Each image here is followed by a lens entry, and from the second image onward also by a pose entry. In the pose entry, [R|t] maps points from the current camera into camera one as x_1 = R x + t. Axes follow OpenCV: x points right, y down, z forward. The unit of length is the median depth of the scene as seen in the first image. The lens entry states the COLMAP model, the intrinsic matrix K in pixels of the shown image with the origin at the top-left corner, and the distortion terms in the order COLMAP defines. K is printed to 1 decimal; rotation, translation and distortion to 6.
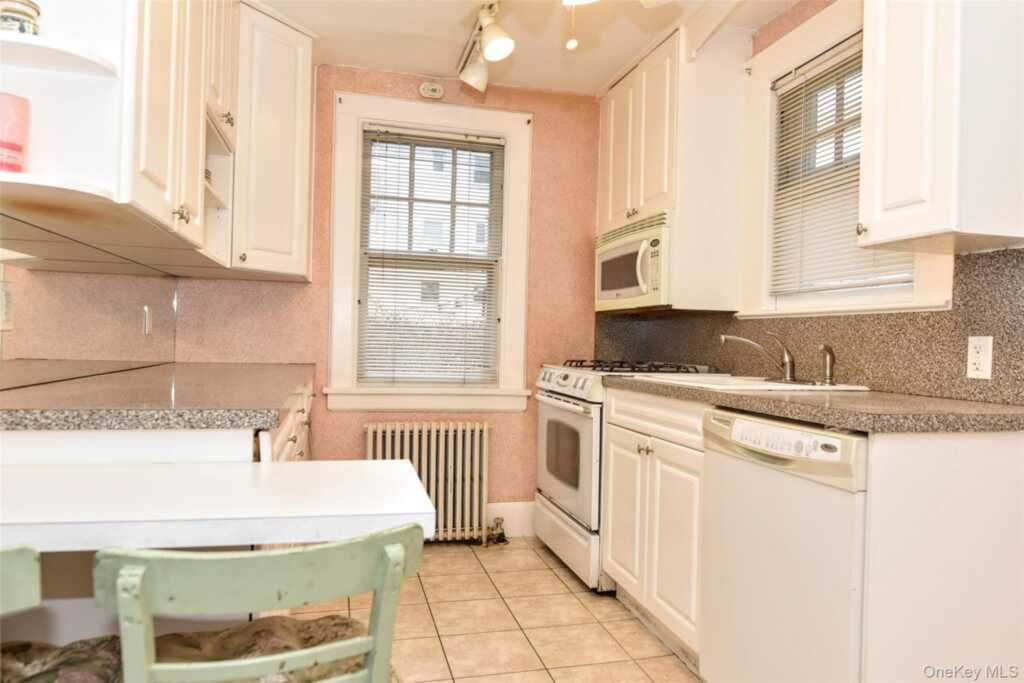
lens RADIAL K [[677.9, 0, 519.9], [0, 677.9, 341.9], [0, 0, 1]] dist [-0.003935, 0.001327]
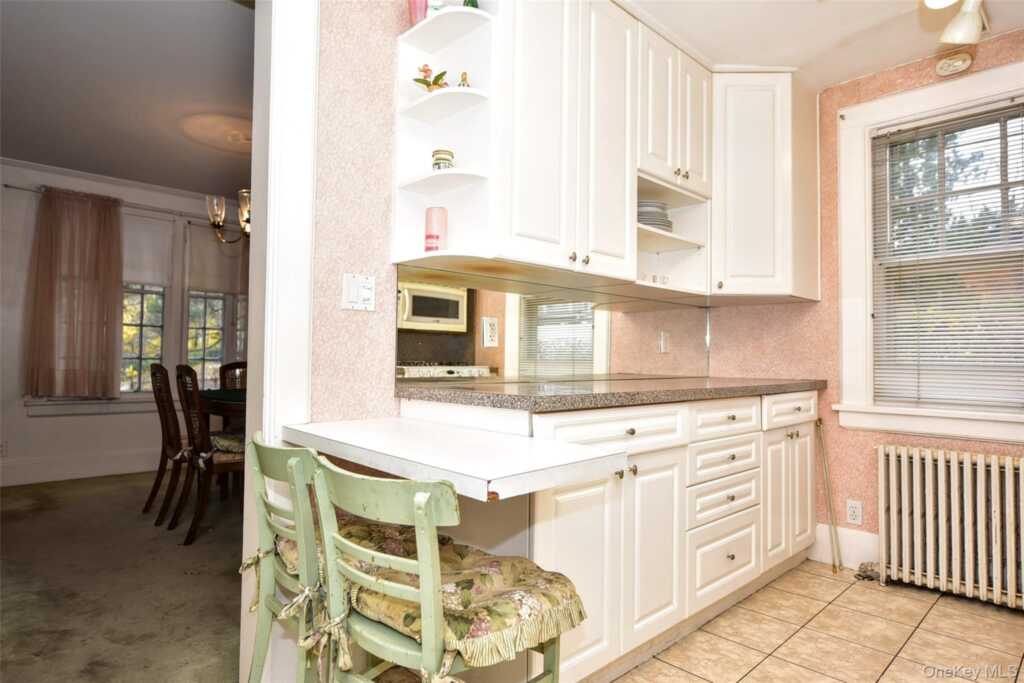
lens RADIAL K [[578.1, 0, 508.4], [0, 578.1, 341.1], [0, 0, 1]] dist [-0.008912, -0.001959]
pose [[0.481061, -0.047729, -0.875387, 0.224574], [-0.000245, 0.998510, -0.054576, 0.020707], [0.876687, 0.026469, 0.480333, 0.164420]]
